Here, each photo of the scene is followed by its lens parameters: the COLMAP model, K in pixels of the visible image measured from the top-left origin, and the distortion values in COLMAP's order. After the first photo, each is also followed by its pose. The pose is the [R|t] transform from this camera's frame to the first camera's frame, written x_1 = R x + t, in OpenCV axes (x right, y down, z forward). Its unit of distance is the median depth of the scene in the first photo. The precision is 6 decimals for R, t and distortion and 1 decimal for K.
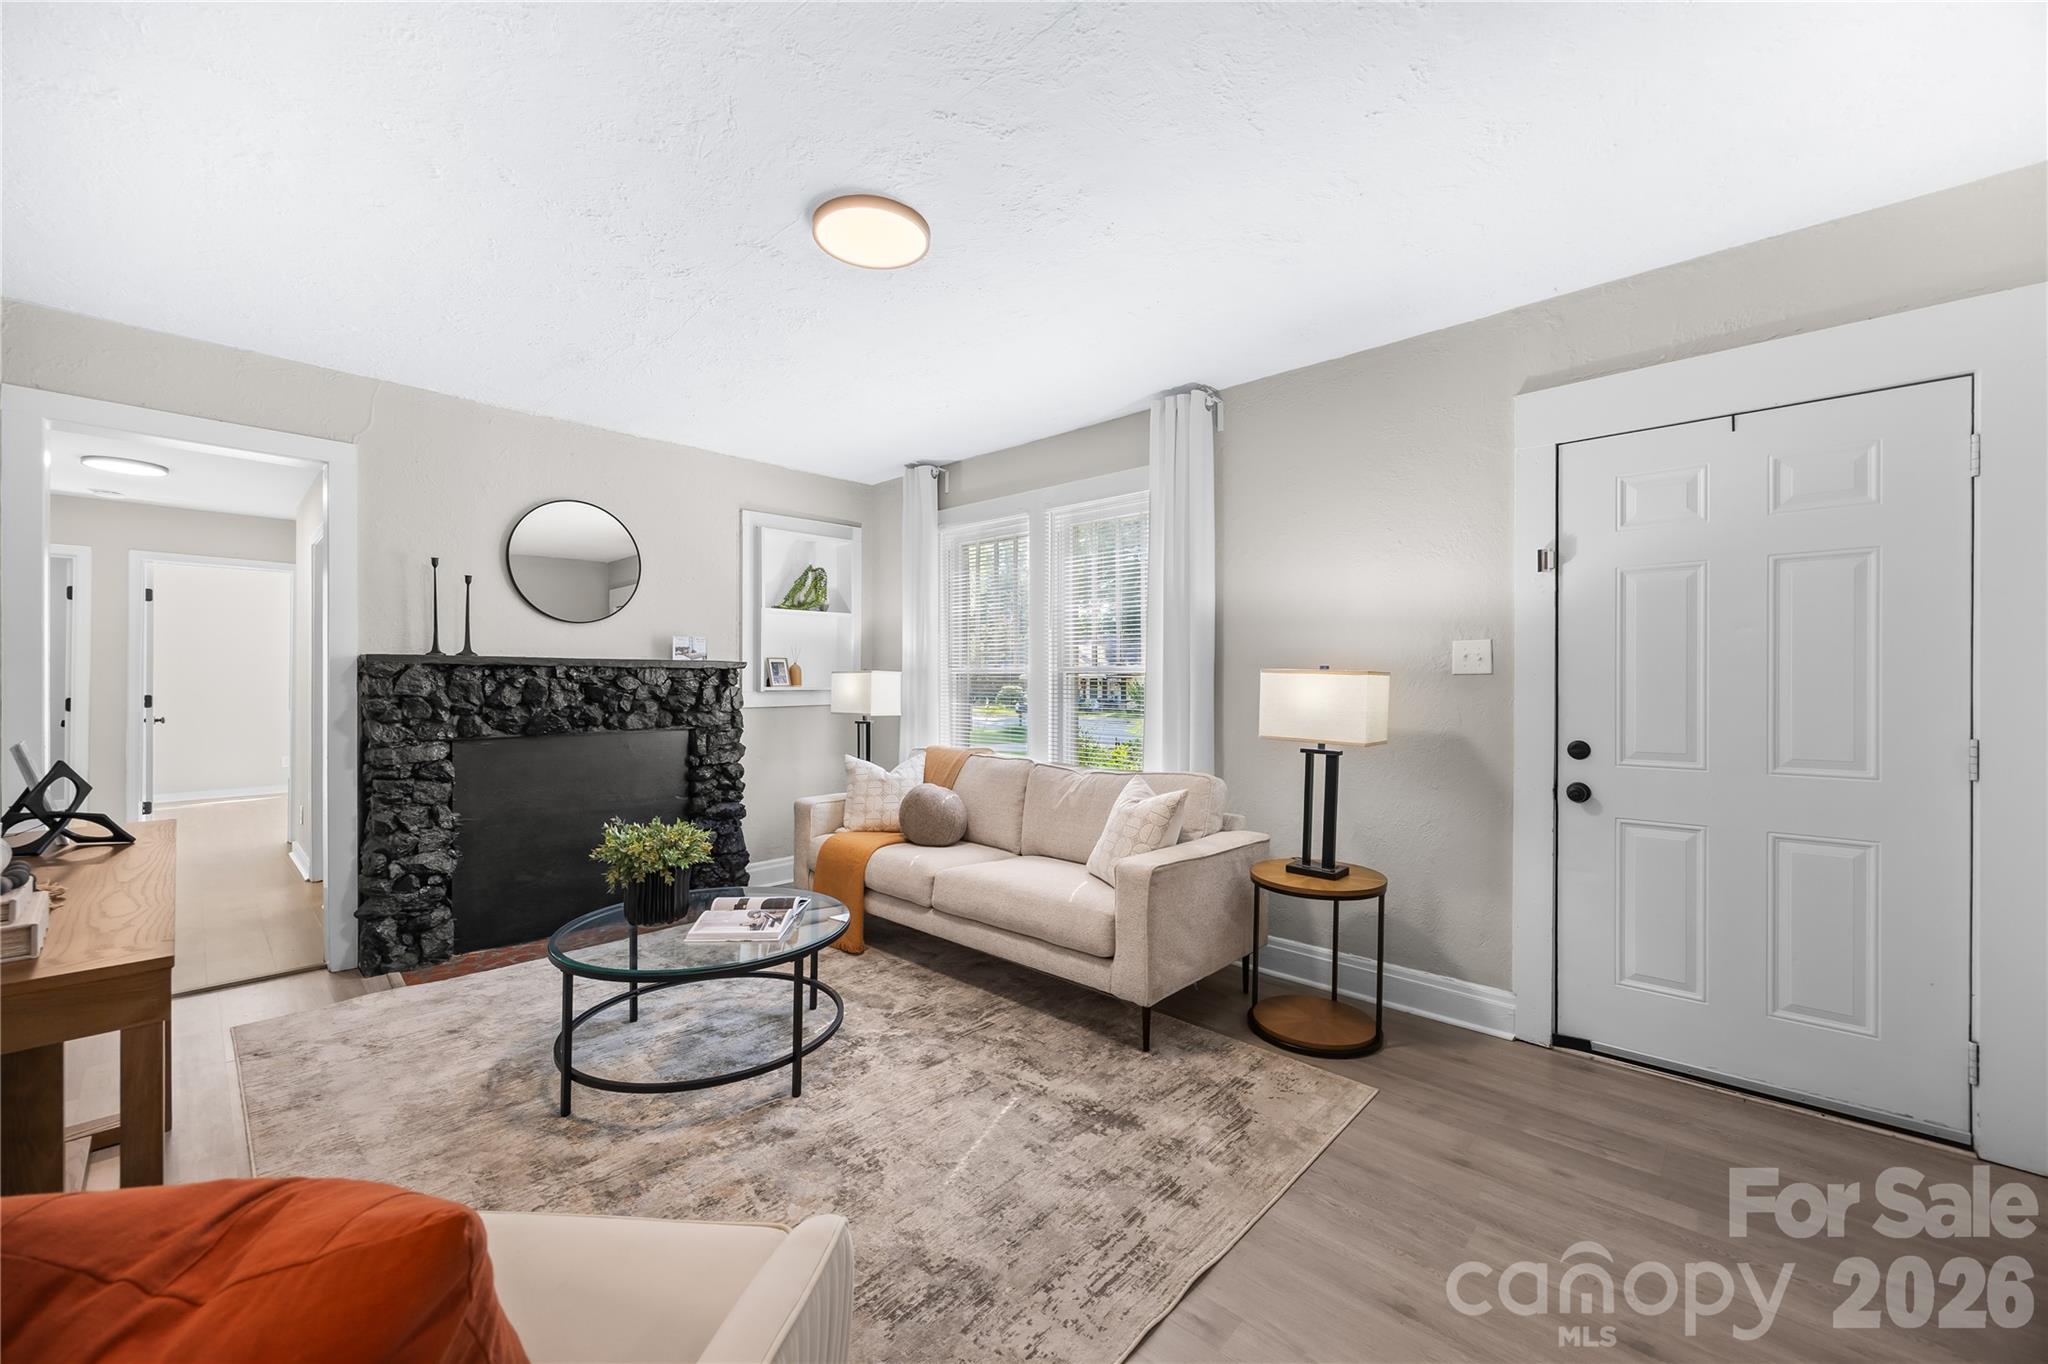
lens RADIAL K [[789.9, 0, 1024.0], [0, 789.9, 682.0], [0, 0, 1]] dist [0.000389, -0.000100]
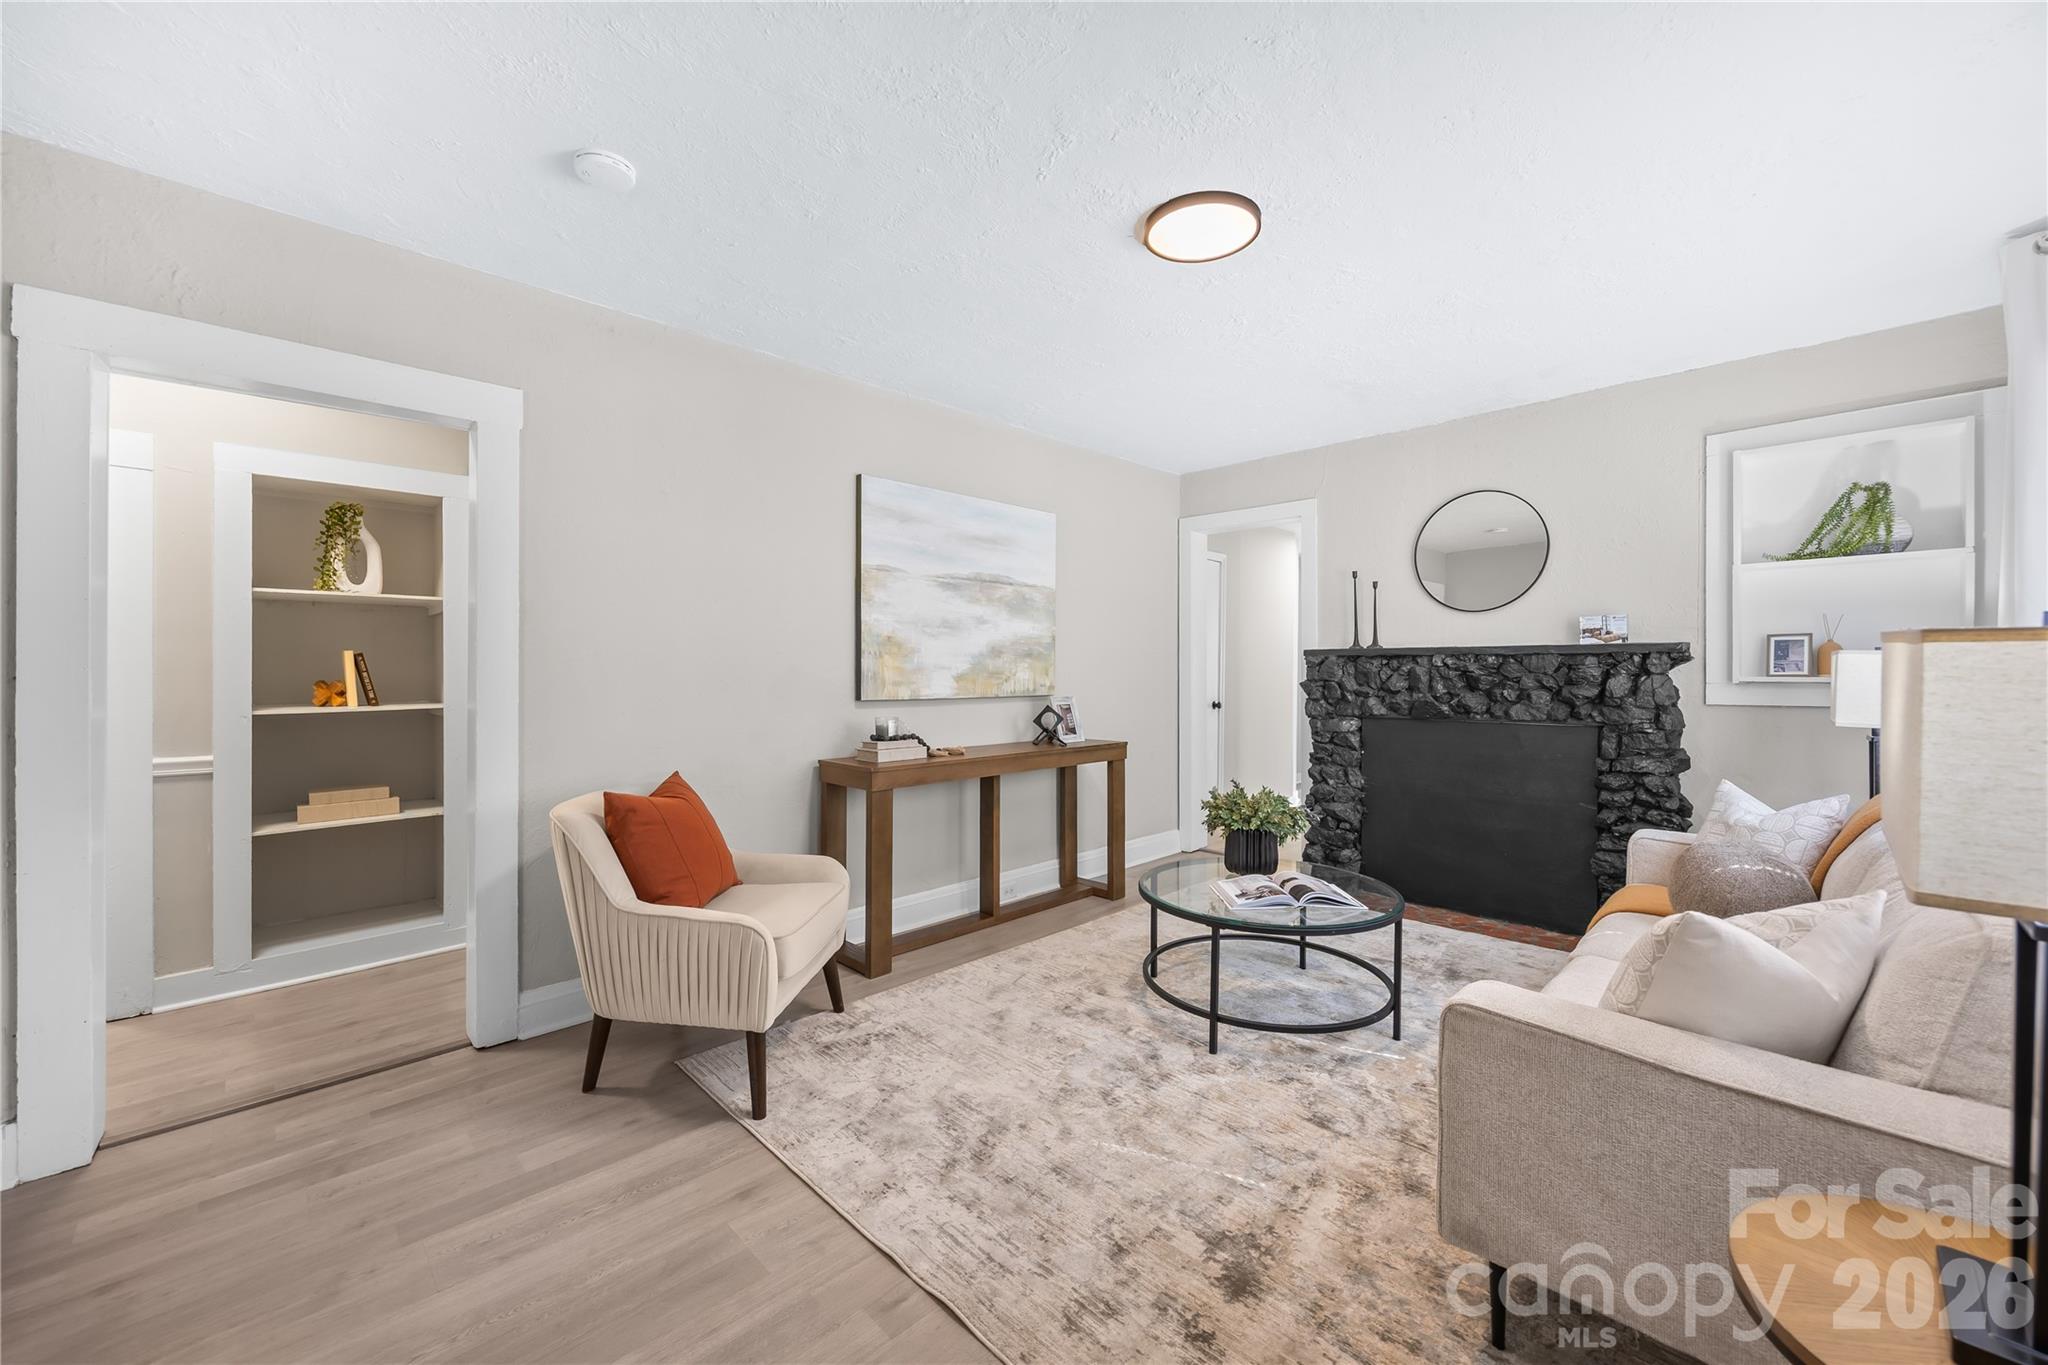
lens RADIAL K [[789.9, 0, 1024.0], [0, 789.9, 682.5], [0, 0, 1]] dist [0.000389, -0.000100]
pose [[-0.032758, 0.015631, -0.999341, 0.454765], [0.000980, 0.999878, 0.015607, -0.000009], [0.999463, -0.000468, -0.032770, 0.445887]]
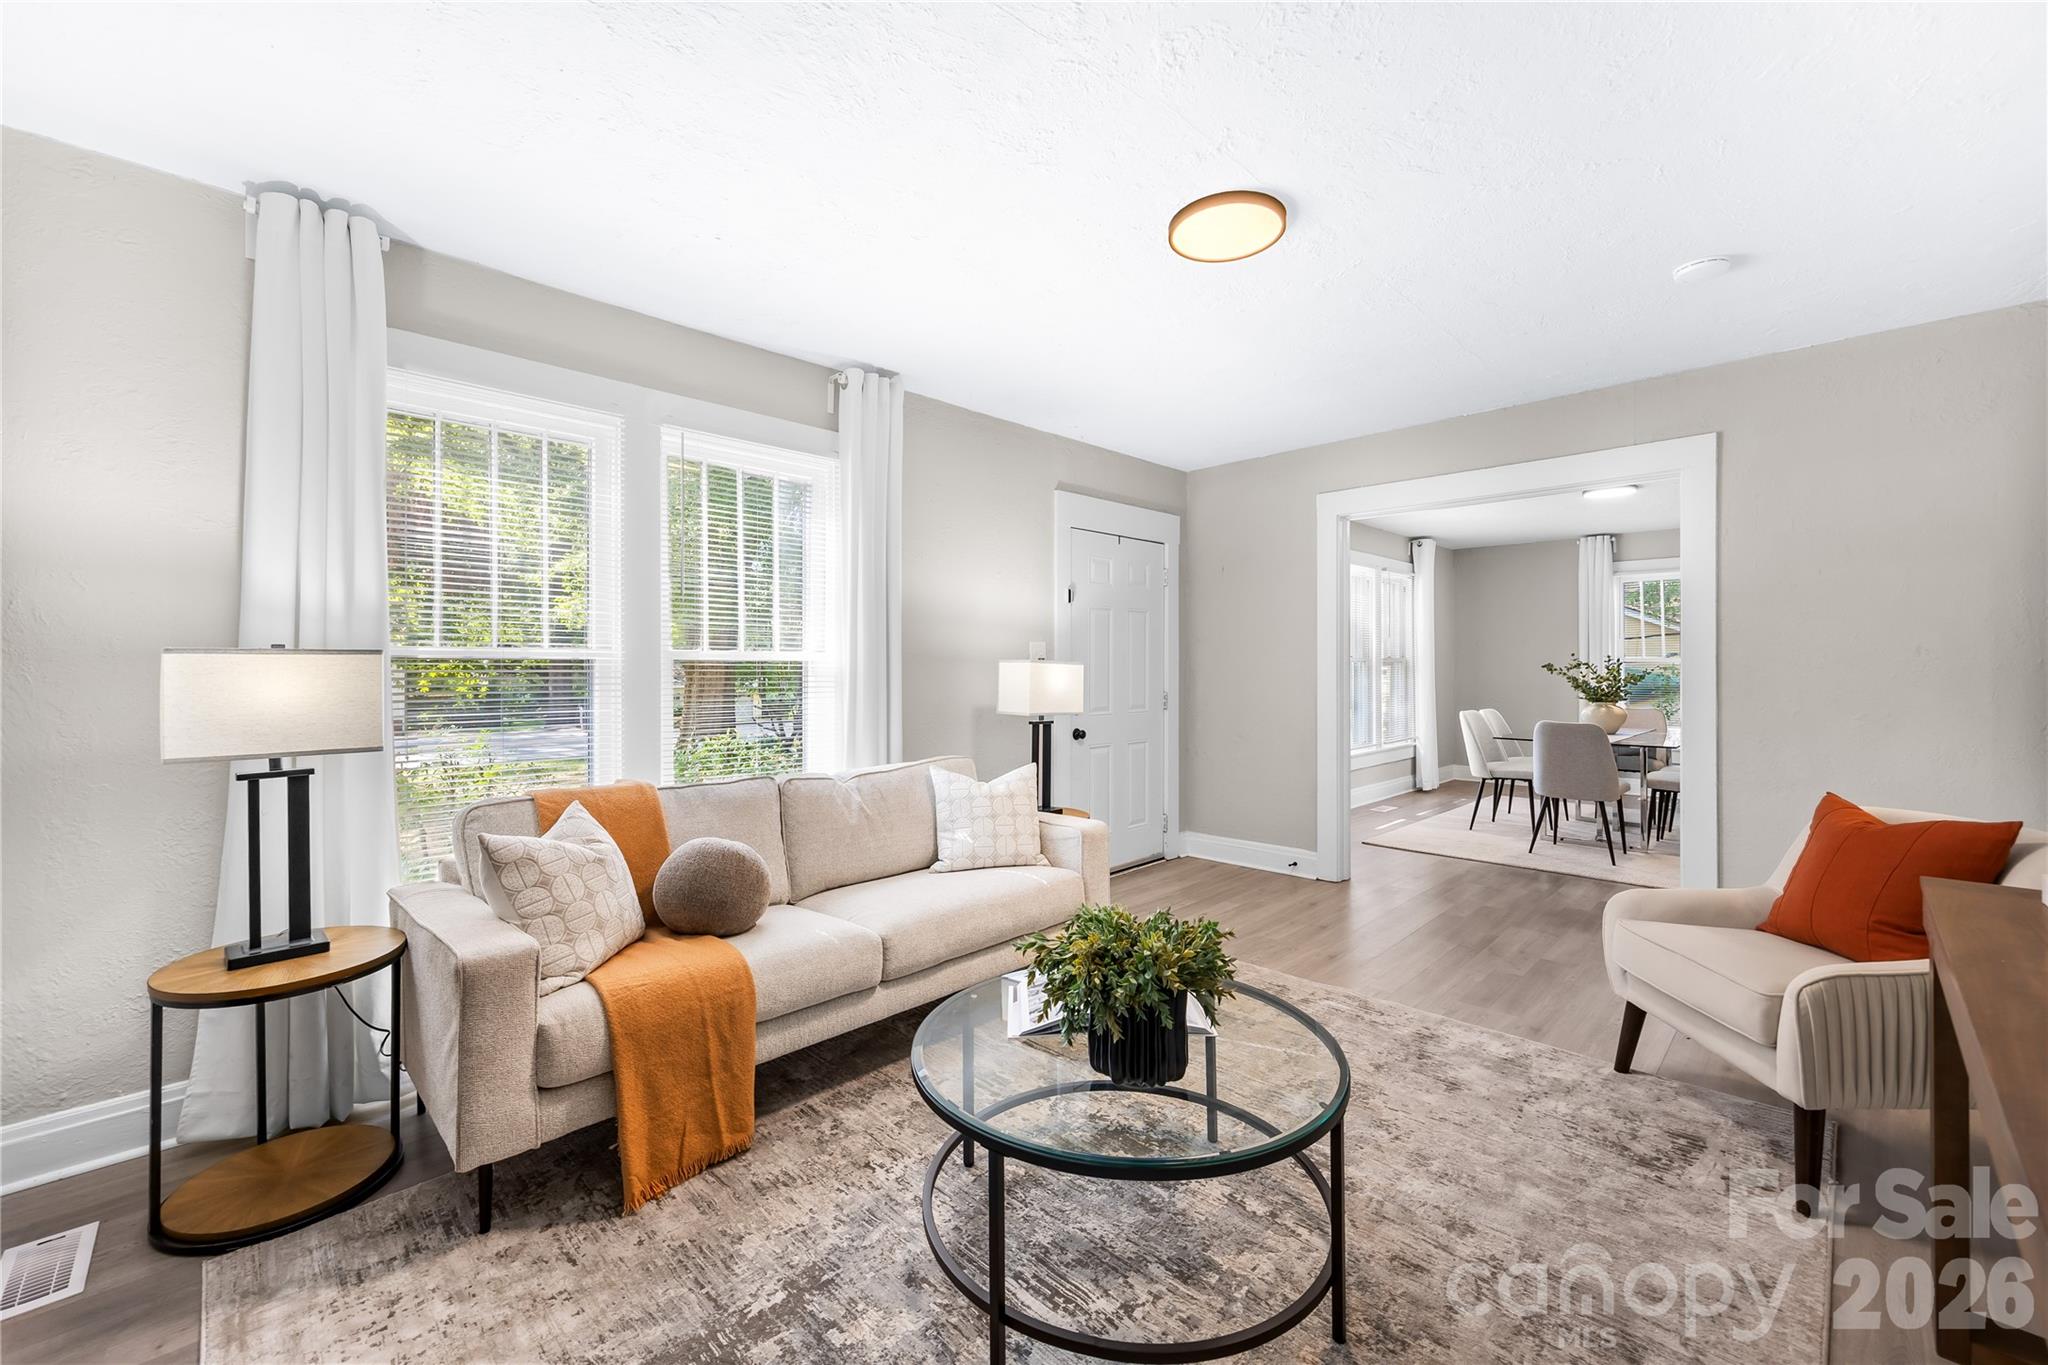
lens RADIAL K [[849.9, 0, 1025.6], [0, 849.9, 664.9], [0, 0, 1]] dist [0.013934, 0.000045]
pose [[0.022963, 0.003557, 0.999730, -0.724713], [0.003786, 0.999986, -0.003645, -0.003175], [-0.999729, 0.003869, 0.022950, 0.680983]]
